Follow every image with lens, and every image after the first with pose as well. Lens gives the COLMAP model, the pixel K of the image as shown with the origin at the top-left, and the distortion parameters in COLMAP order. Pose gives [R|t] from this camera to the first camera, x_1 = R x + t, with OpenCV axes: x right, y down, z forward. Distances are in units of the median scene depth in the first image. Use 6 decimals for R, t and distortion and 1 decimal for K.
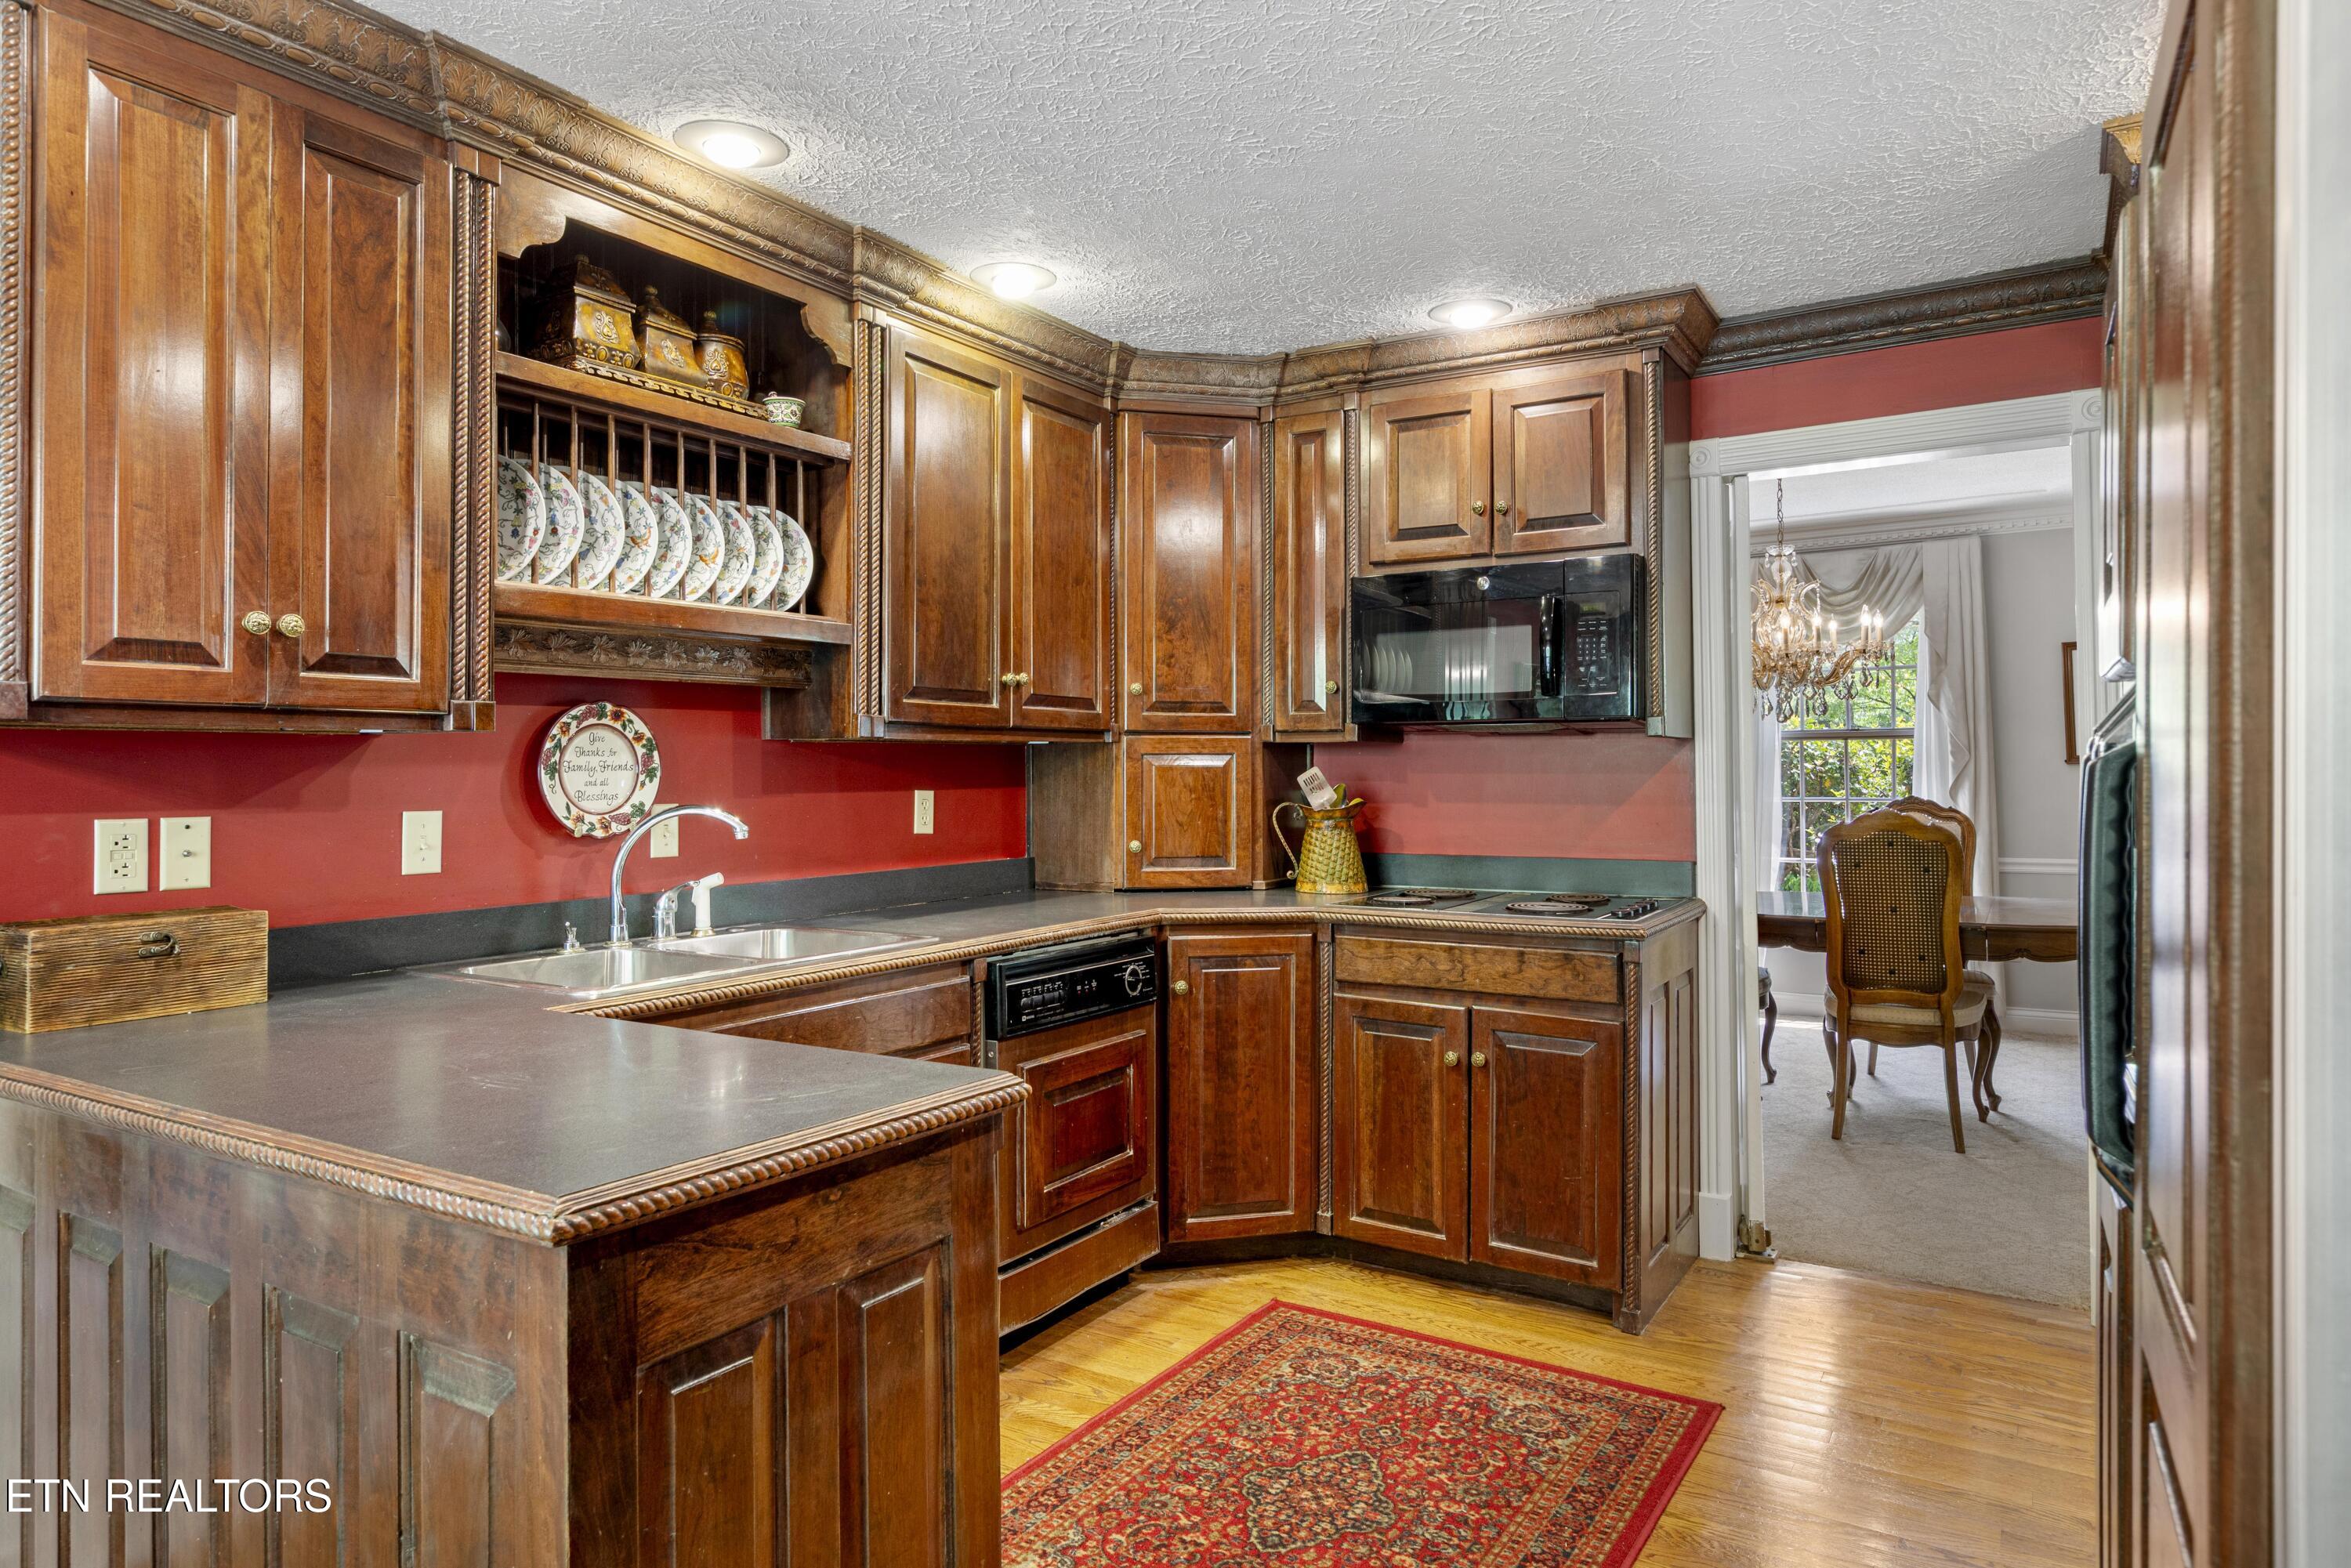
lens RADIAL K [[1373.0, 0, 1175.5], [0, 1373.0, 784.0], [0, 0, 1]] dist [0.002058, -0.000045]
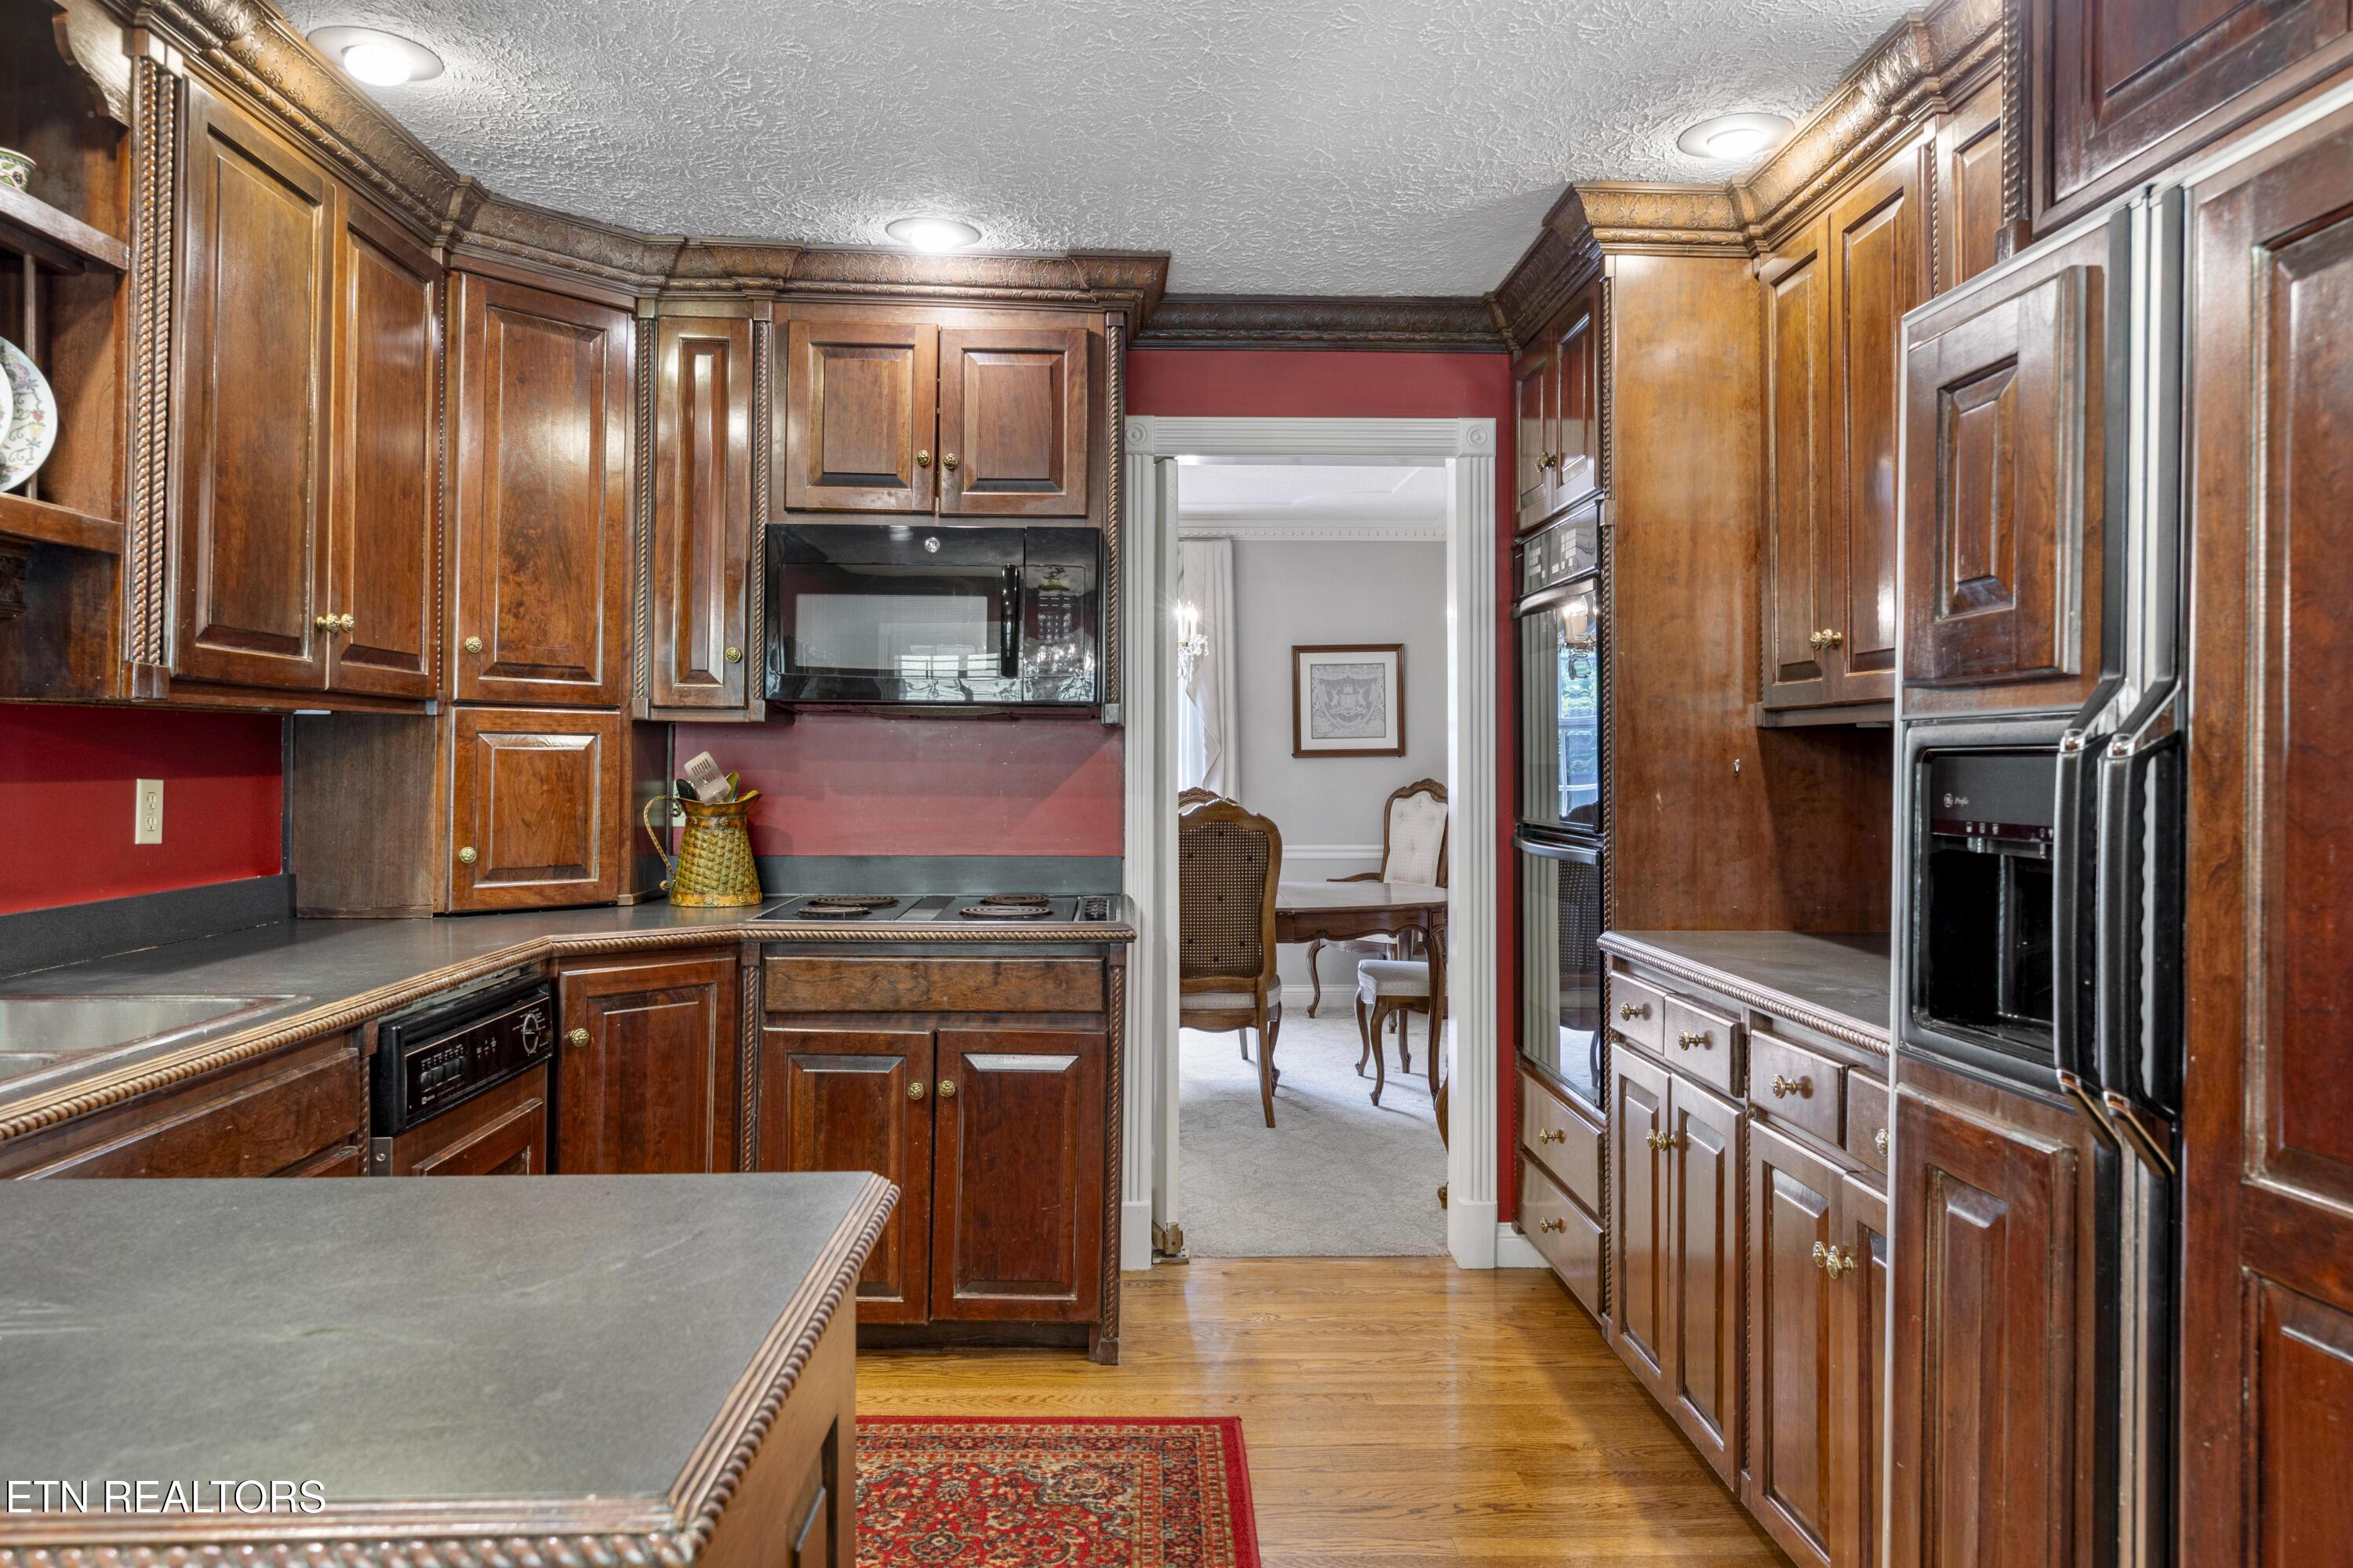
lens RADIAL K [[1521.0, 0, 1170.9], [0, 1521.0, 772.5], [0, 0, 1]] dist [0.004489, 0.000205]
pose [[0.831860, 0.005280, 0.554960, -0.191874], [-0.004968, 0.999986, -0.002068, 0.000342], [-0.554963, -0.001036, 0.831875, 0.108570]]
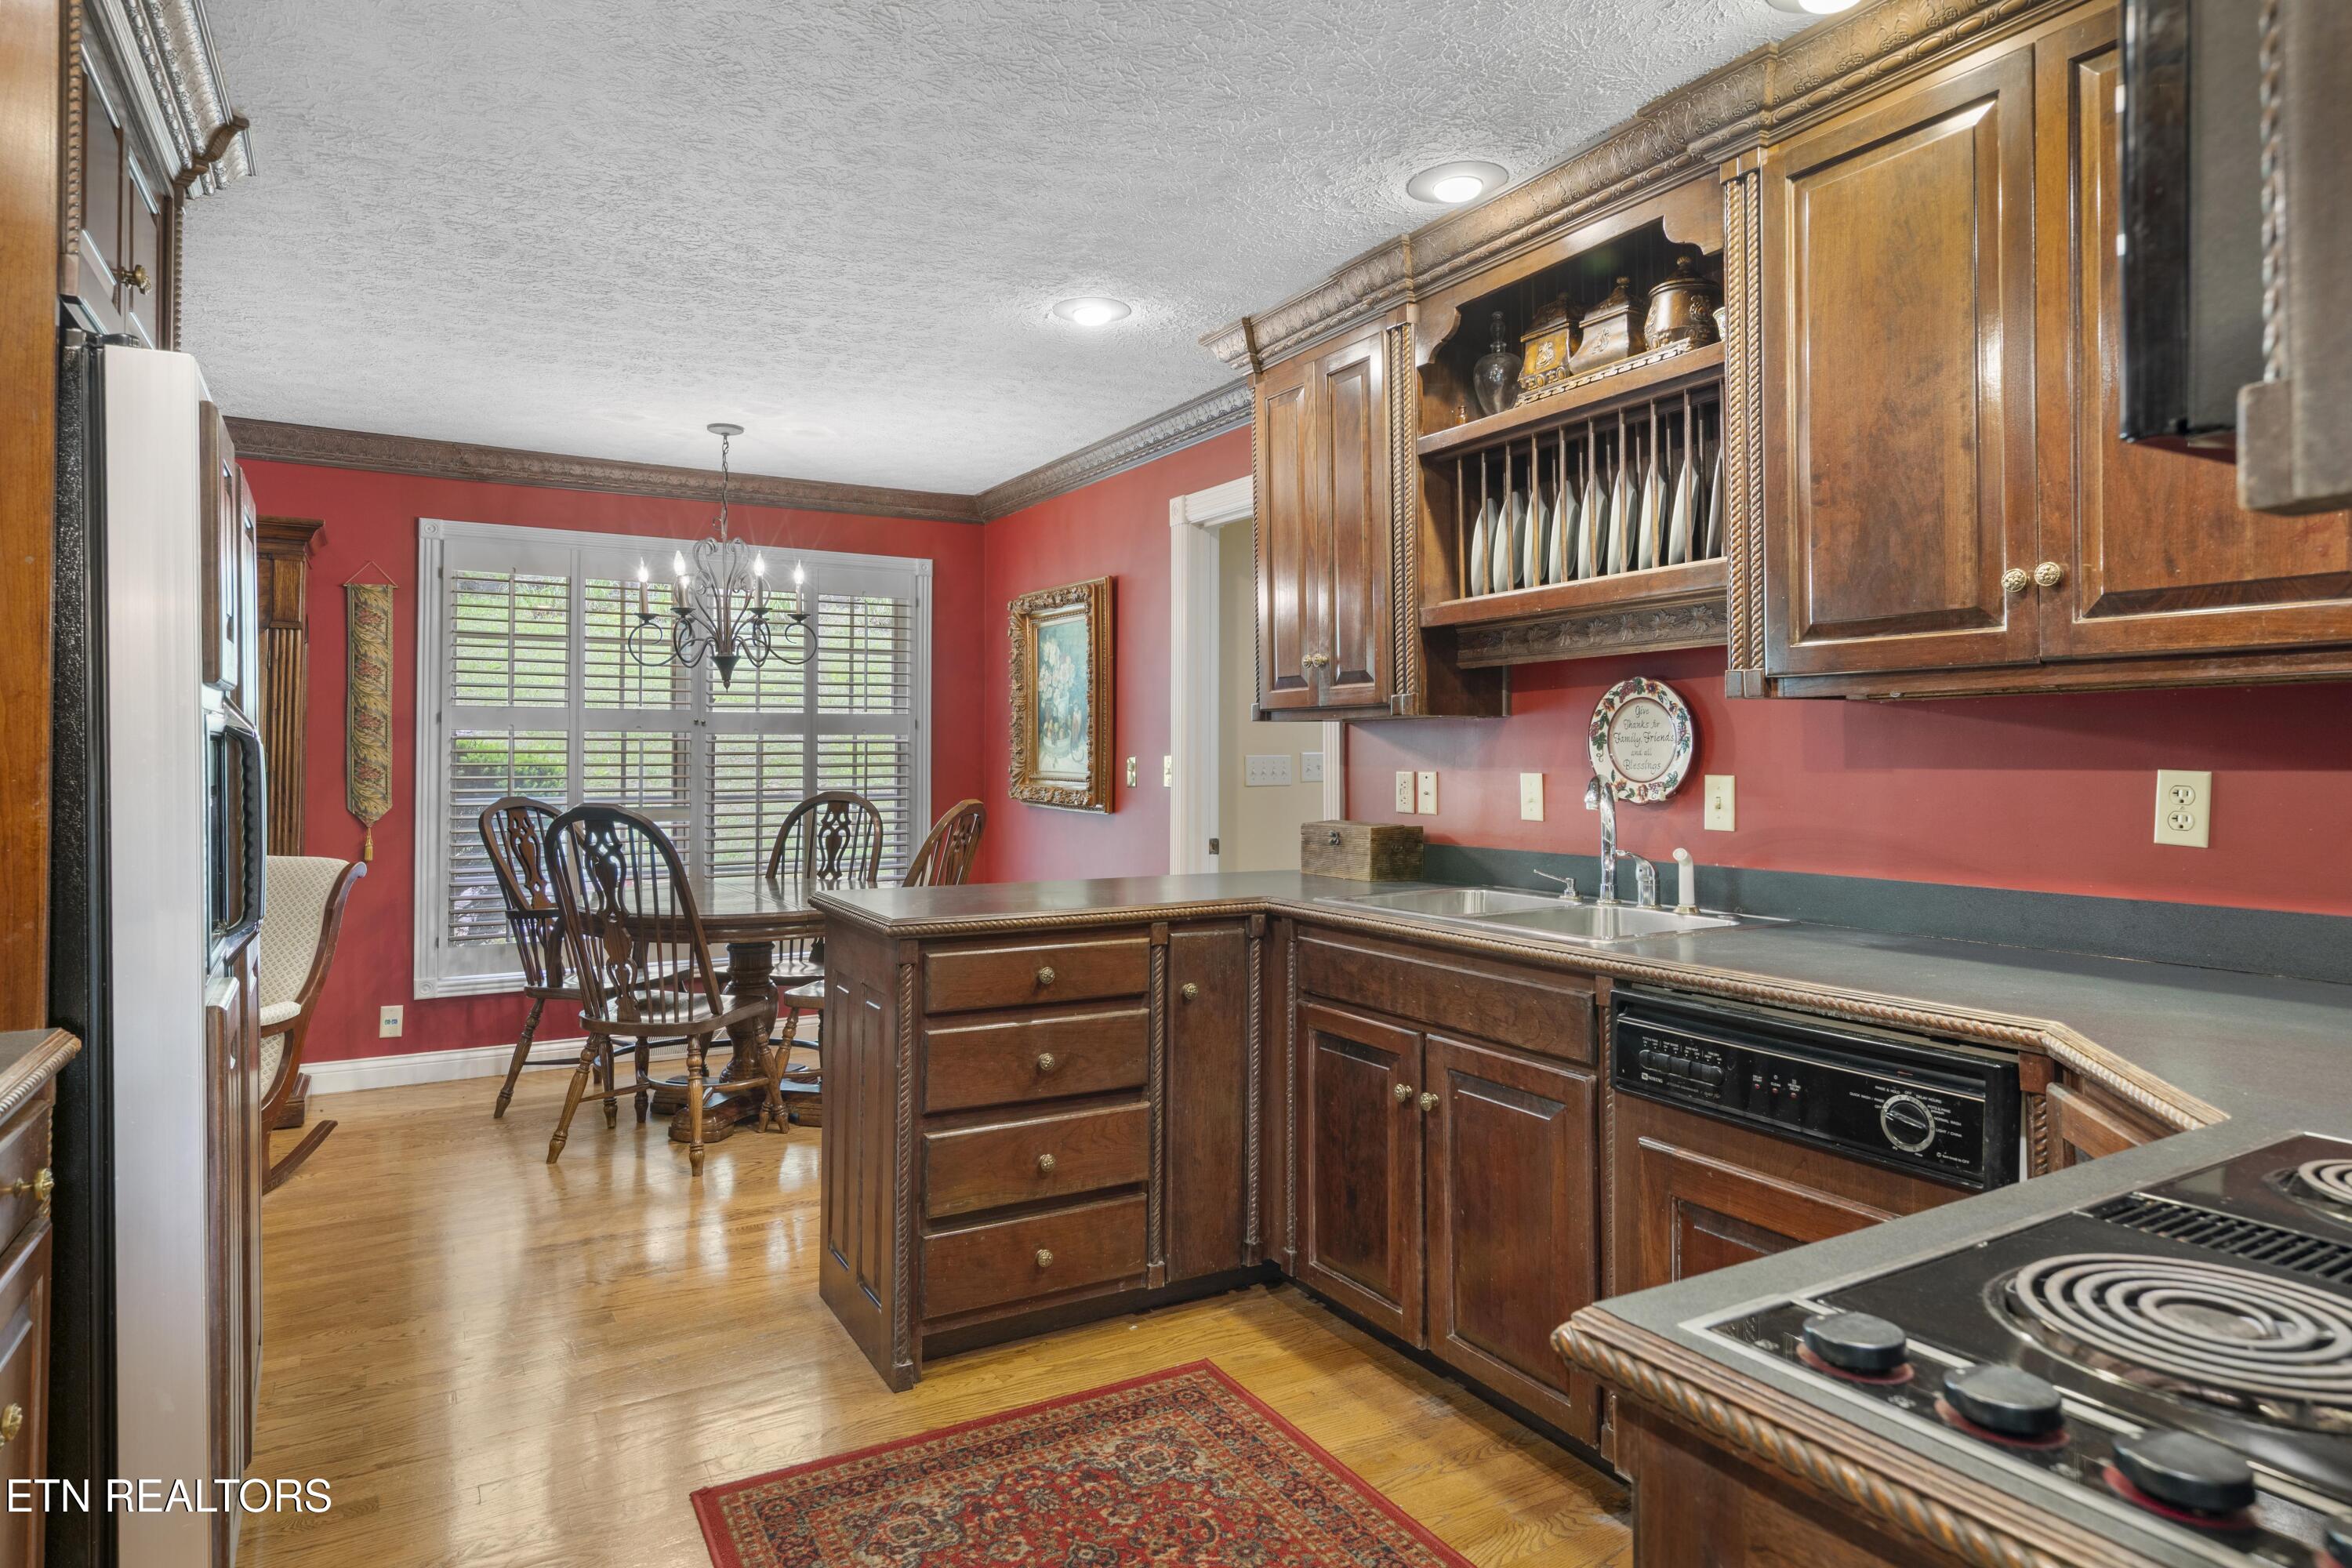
lens RADIAL K [[1373.6, 0, 1176.0], [0, 1373.6, 784.0], [0, 0, 1]] dist [0.002058, -0.000045]
pose [[-0.480137, 0.024980, -0.876838, 0.553230], [-0.004082, 0.999520, 0.030710, -0.006321], [0.877184, 0.018325, -0.479804, 0.954773]]
